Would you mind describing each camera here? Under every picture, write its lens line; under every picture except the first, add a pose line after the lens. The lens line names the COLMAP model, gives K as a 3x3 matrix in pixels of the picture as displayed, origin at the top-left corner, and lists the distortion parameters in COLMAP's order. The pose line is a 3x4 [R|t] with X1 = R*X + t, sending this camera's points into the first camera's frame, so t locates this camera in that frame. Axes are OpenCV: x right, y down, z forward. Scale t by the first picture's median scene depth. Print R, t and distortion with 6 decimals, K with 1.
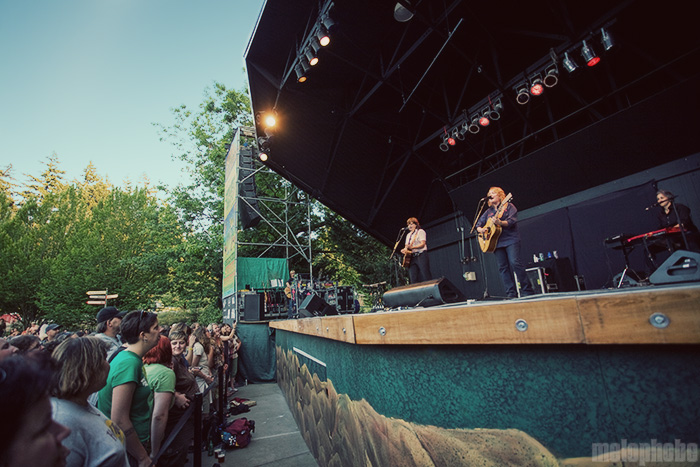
lens RADIAL K [[343.5, 0, 350.0], [0, 343.5, 233.5], [0, 0, 1]] dist [-0.065017, 0.029984]
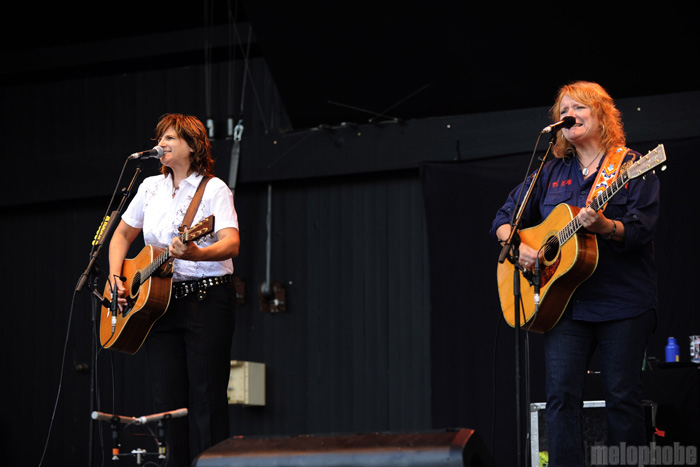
lens RADIAL K [[2666.6, 0, 350.0], [0, 2666.6, 233.5], [0, 0, 1]] dist [0.248146, 1.508278]
pose [[0.868180, 0.127118, 0.479692, -0.525861], [-0.174241, 0.983176, 0.054812, -0.081033], [-0.464654, -0.131168, 0.875723, -0.534082]]
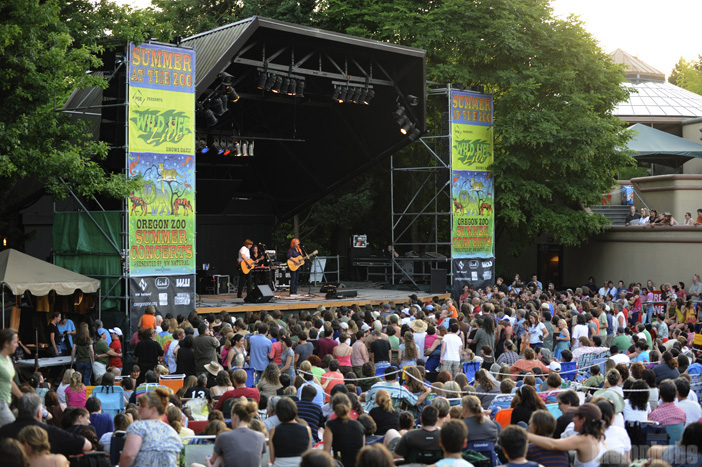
lens RADIAL K [[1393.0, 0, 351.0], [0, 1393.0, 233.5], [0, 0, 1]] dist [-0.430433, 0.246696]
pose [[-0.449244, 0.070903, 0.890591, -5.331667], [-0.177709, 0.969835, -0.166855, 0.867025], [-0.875557, -0.233225, -0.423092, 3.200828]]
